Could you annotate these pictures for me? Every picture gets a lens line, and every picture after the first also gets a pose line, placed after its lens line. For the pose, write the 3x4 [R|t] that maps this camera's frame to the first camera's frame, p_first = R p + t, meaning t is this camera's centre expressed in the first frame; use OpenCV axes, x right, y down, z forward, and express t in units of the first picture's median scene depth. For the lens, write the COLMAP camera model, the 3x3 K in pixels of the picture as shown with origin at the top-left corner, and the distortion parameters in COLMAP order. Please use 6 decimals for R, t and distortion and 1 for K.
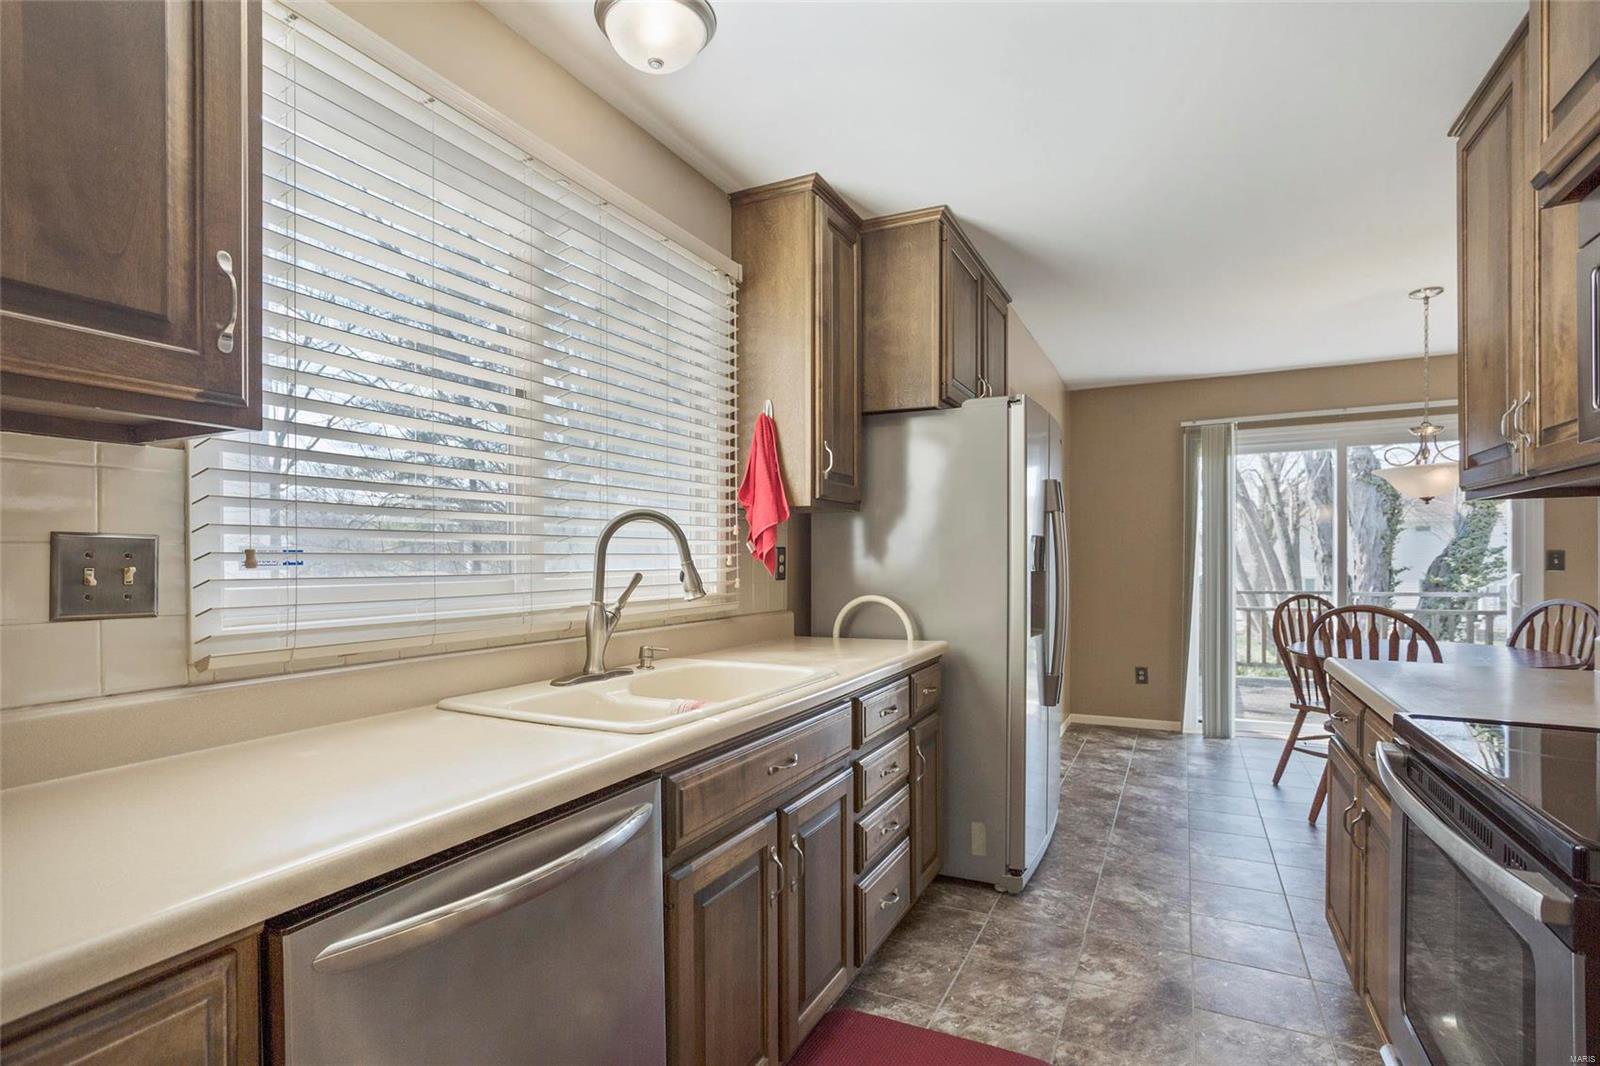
lens RADIAL K [[799.1, 0, 801.4], [0, 799.1, 563.4], [0, 0, 1]] dist [-0.052647, 0.057595]
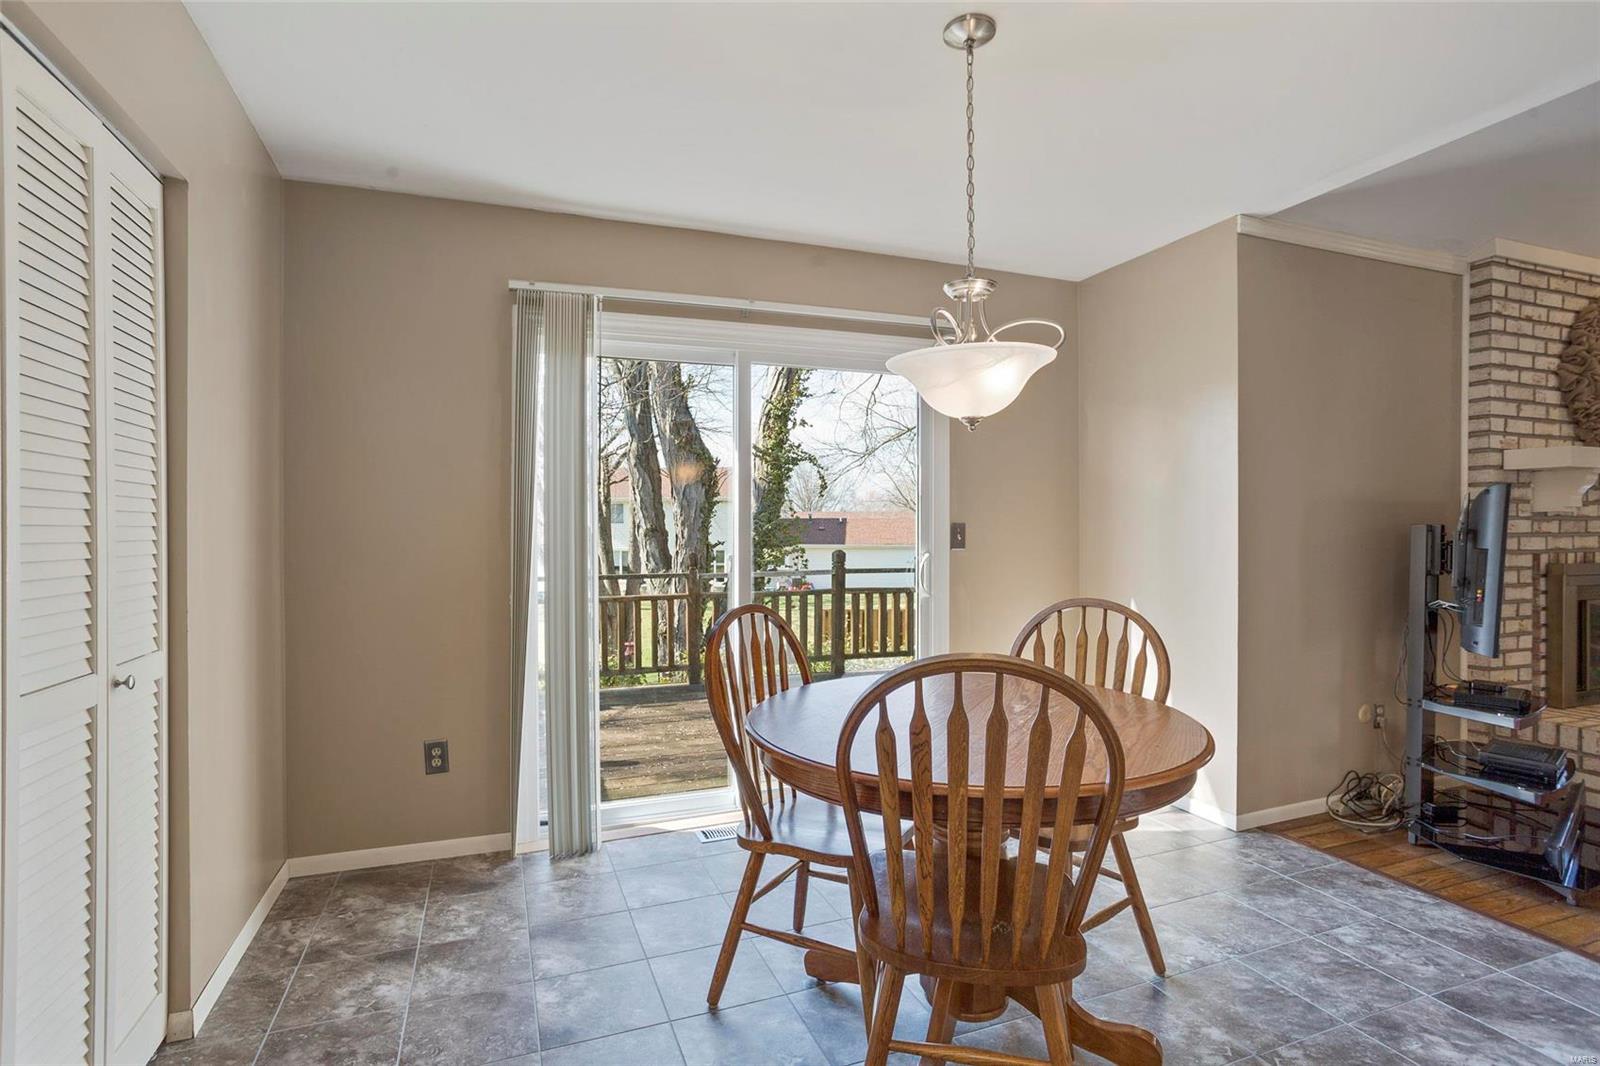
lens RADIAL K [[778.3, 0, 800.0], [0, 778.3, 533.0], [0, 0, 1]] dist [-0.029740, 0.001025]
pose [[0.677420, -0.001557, 0.735595, 0.237754], [0.004553, 0.999987, -0.002077, -0.005100], [-0.735582, 0.004756, 0.677419, 0.522195]]
